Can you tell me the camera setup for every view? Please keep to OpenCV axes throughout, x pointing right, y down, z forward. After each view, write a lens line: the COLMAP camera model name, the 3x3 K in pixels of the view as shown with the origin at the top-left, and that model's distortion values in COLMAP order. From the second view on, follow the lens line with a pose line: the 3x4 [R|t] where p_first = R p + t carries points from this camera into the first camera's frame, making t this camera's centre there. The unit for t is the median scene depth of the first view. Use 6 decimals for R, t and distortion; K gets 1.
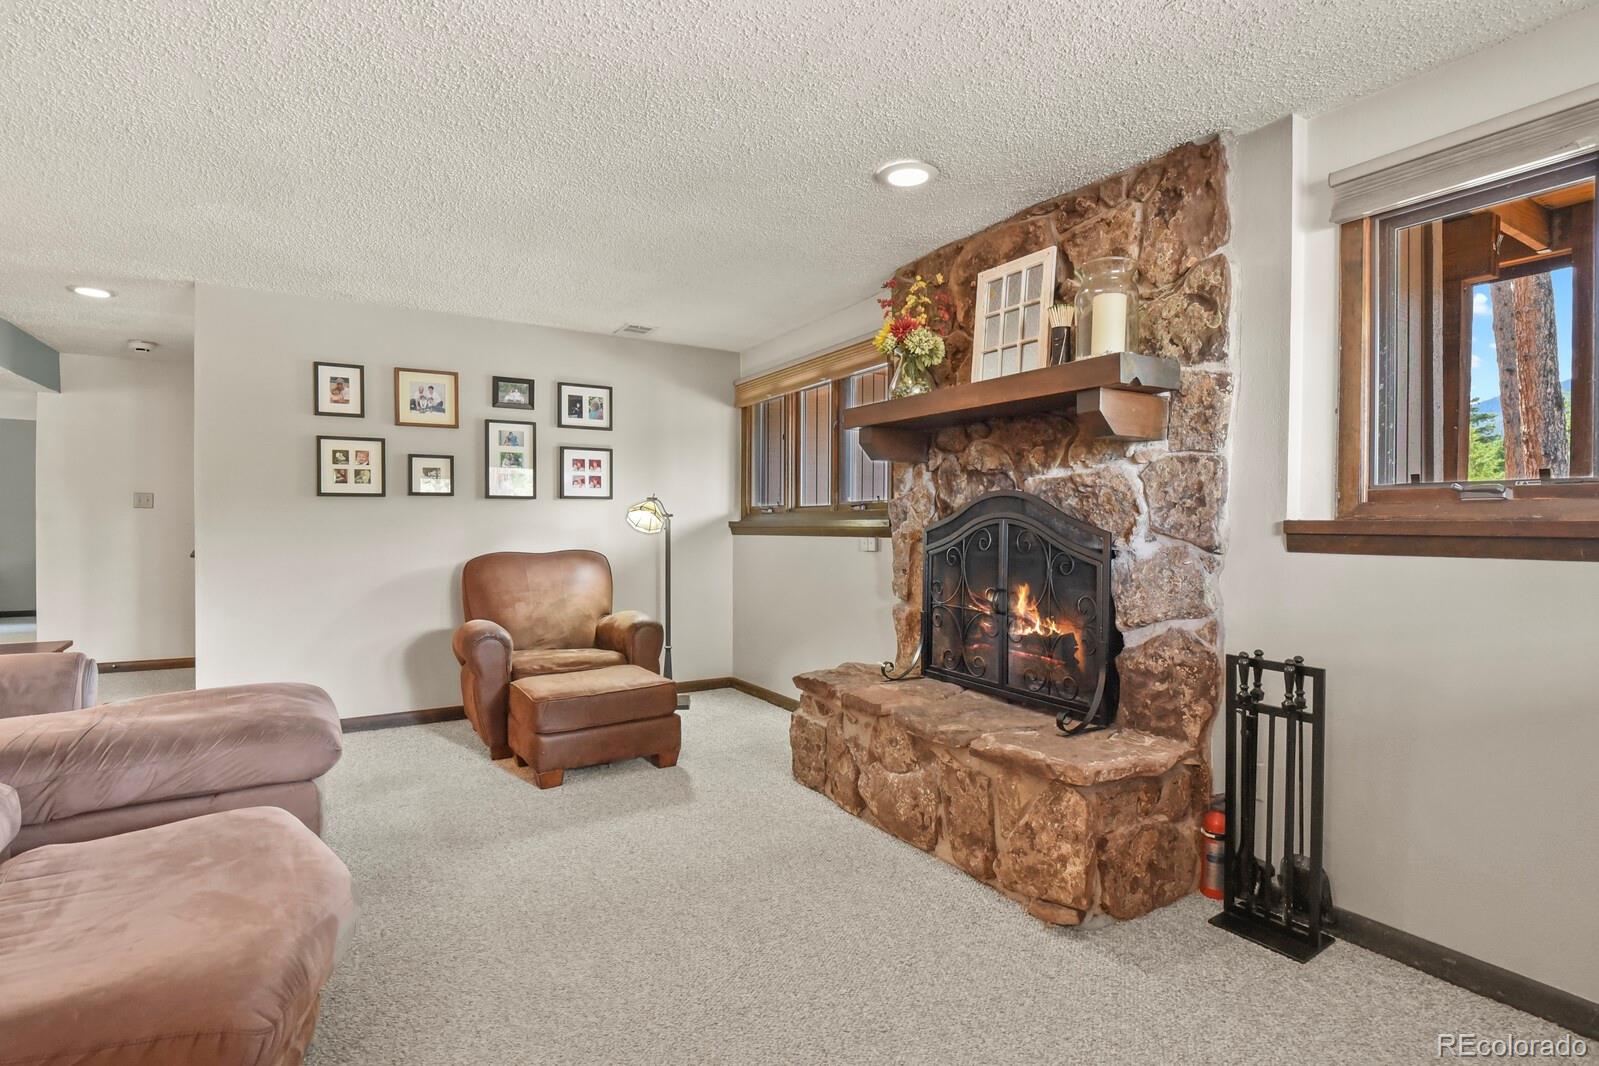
lens RADIAL K [[774.2, 0, 807.8], [0, 774.2, 528.8], [0, 0, 1]] dist [-0.013922, -0.001079]
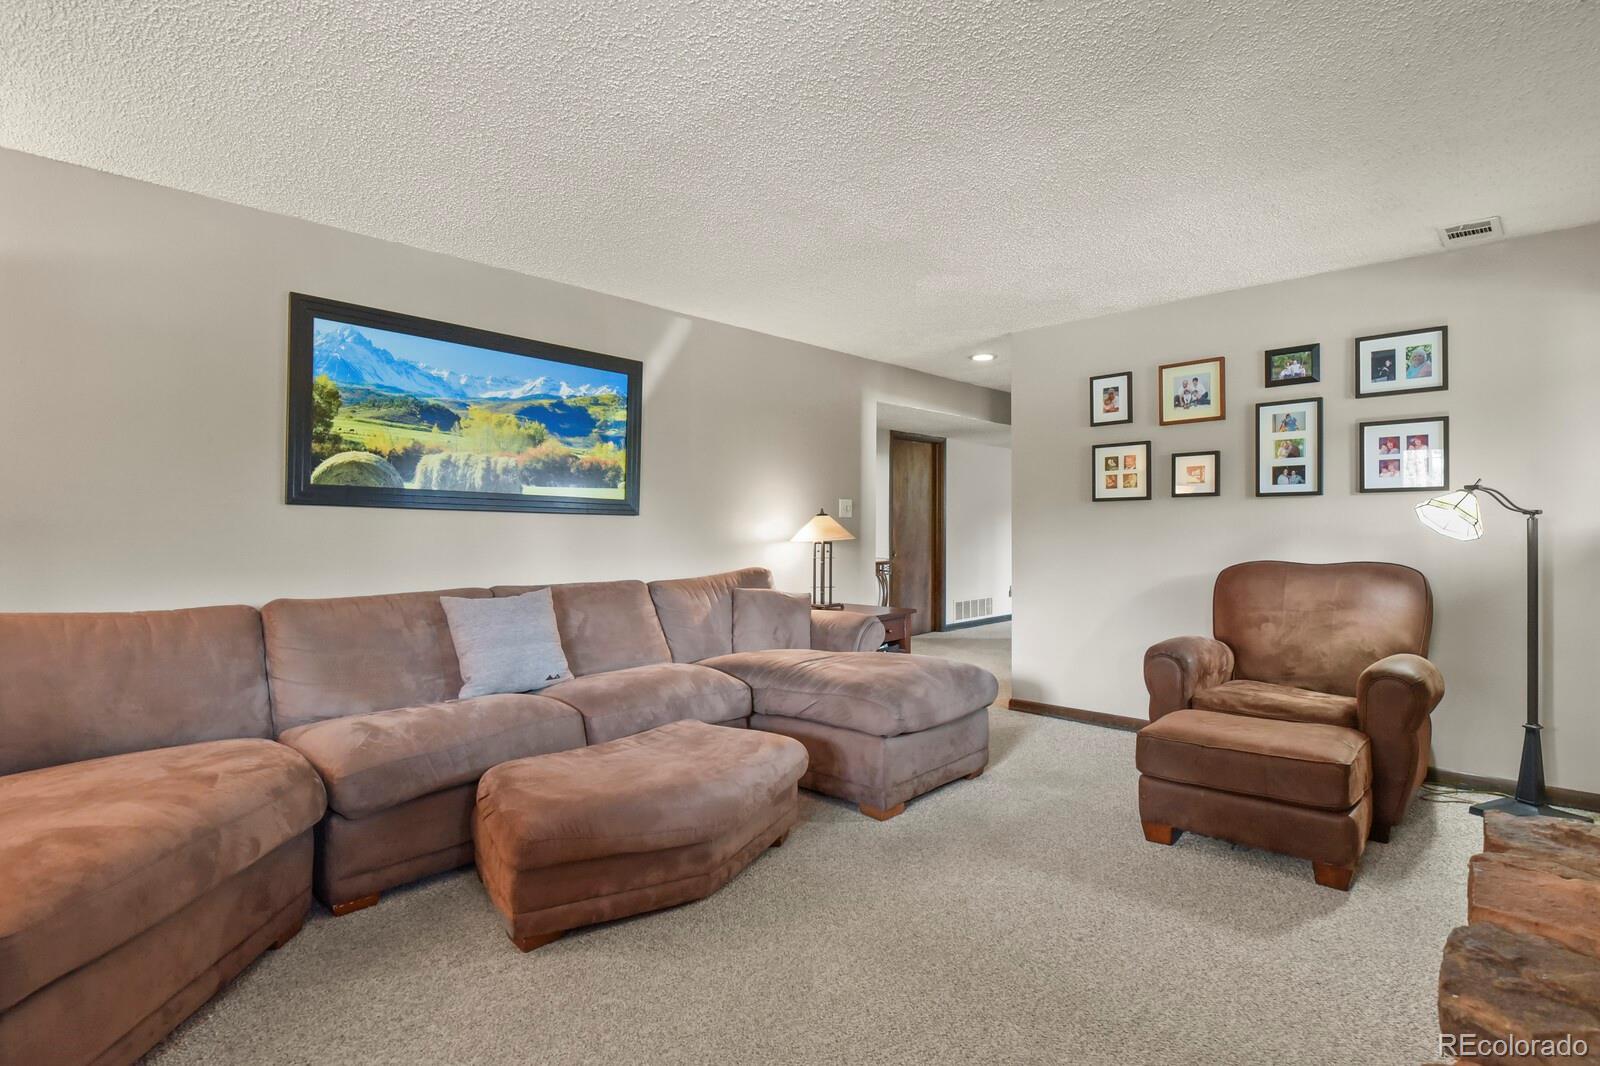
lens RADIAL K [[774.7, 0, 810.2], [0, 774.7, 524.7], [0, 0, 1]] dist [-0.013922, -0.001079]
pose [[0.261116, -0.007997, -0.965274, 0.288040], [-0.005342, 0.999938, -0.009729, 0.002063], [0.965293, 0.007696, 0.261058, 0.323447]]
